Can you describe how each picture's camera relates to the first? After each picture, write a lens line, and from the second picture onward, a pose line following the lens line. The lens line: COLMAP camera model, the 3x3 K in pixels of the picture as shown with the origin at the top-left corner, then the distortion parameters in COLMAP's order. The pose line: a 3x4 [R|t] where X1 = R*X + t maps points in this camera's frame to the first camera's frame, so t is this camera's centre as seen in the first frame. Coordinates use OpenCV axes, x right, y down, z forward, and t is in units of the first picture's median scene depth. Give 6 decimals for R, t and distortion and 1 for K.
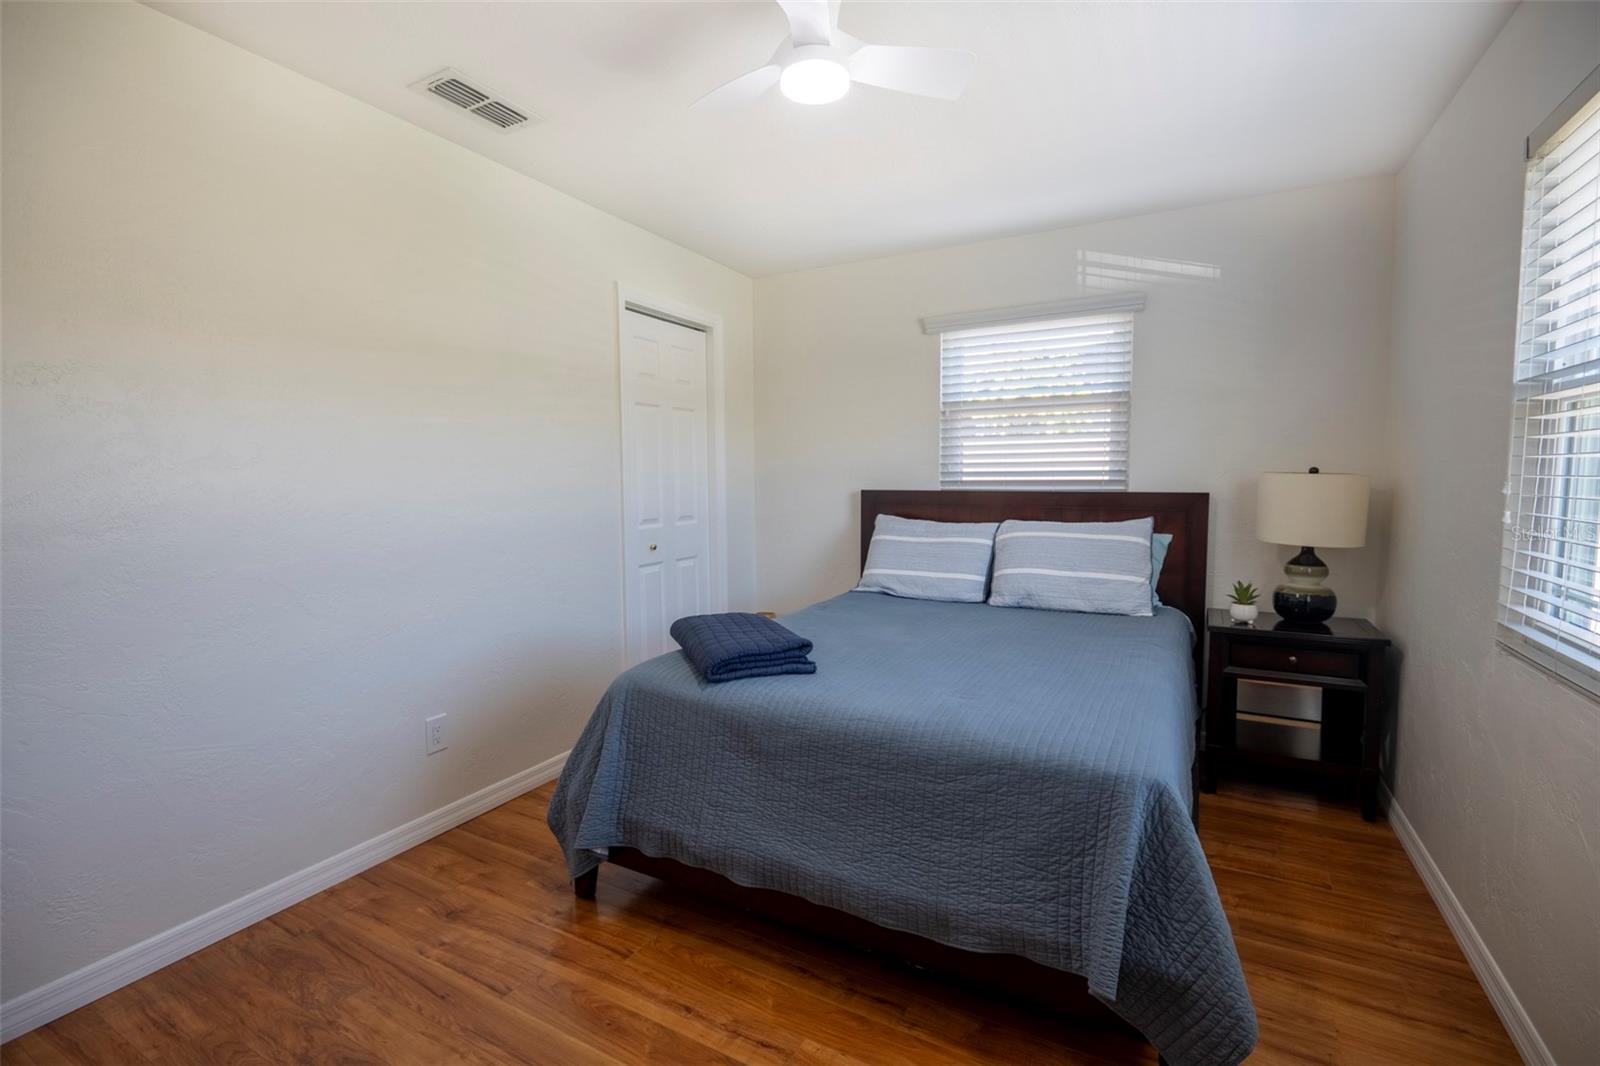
lens RADIAL K [[728.6, 0, 794.6], [0, 728.6, 535.2], [0, 0, 1]] dist [0.012198, -0.000770]
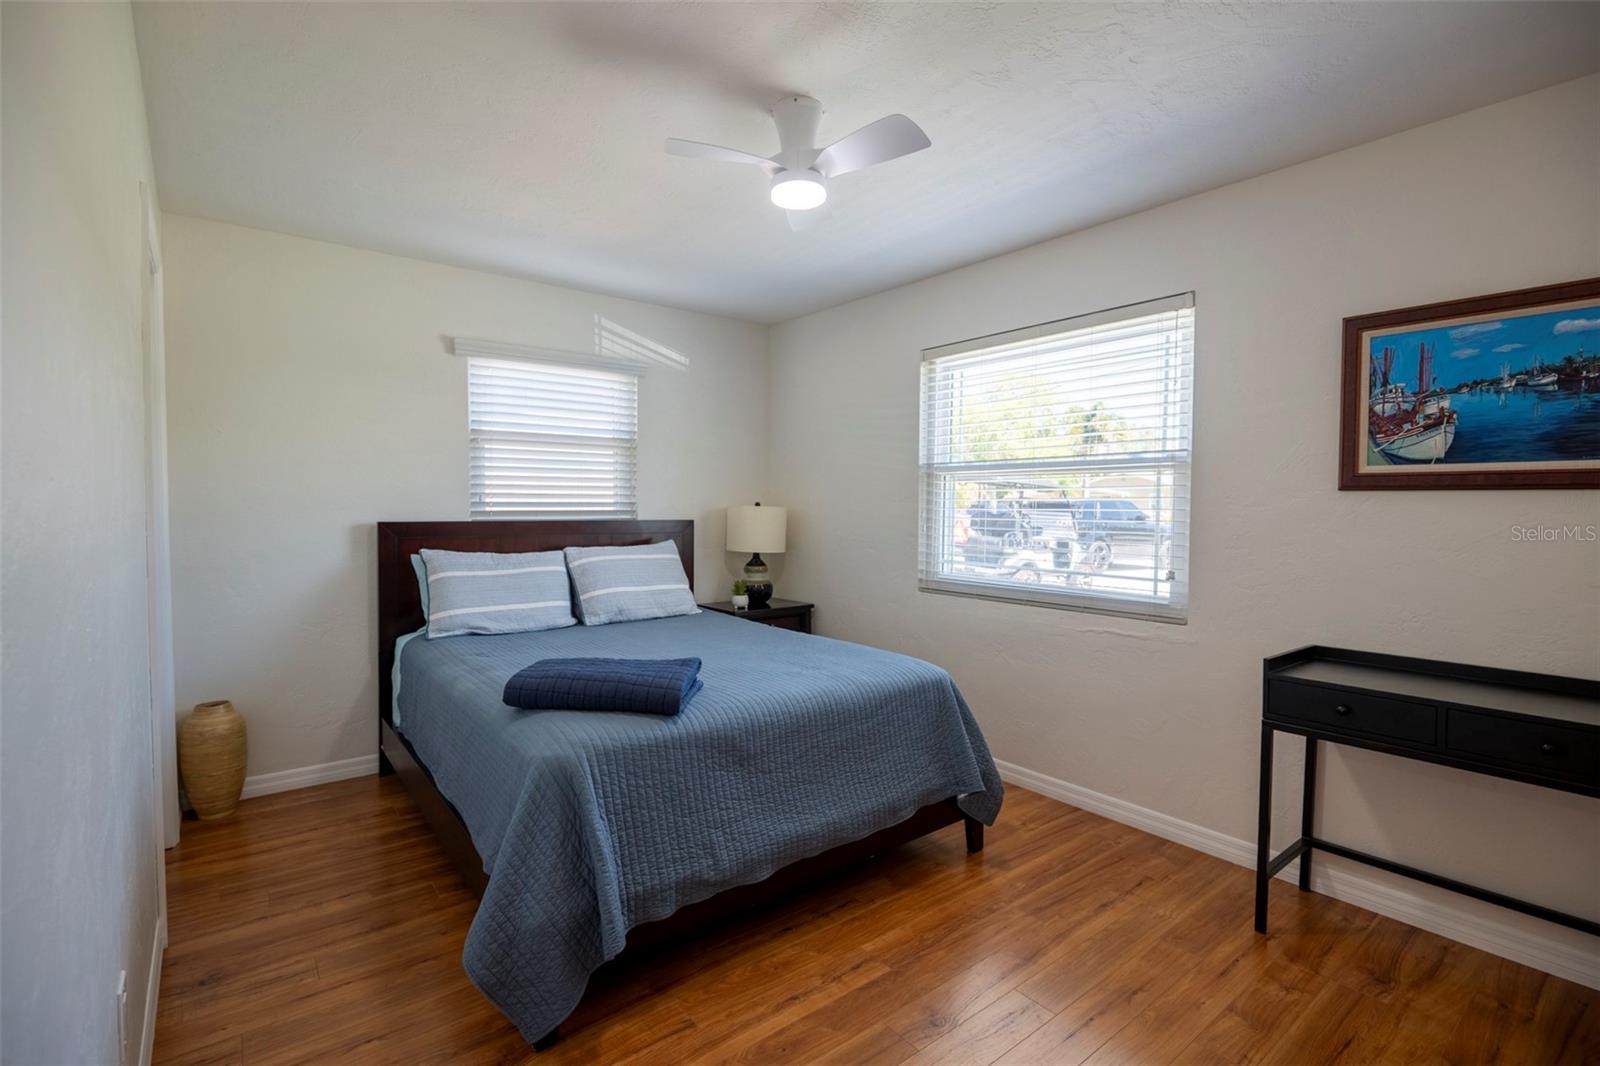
lens RADIAL K [[728.6, 0, 795.9], [0, 728.6, 531.7], [0, 0, 1]] dist [0.012198, -0.000770]
pose [[0.389262, -0.027196, 0.920726, -0.601228], [0.069415, 0.997588, 0.000119, -0.021830], [-0.918508, 0.063866, 0.390211, 0.284275]]
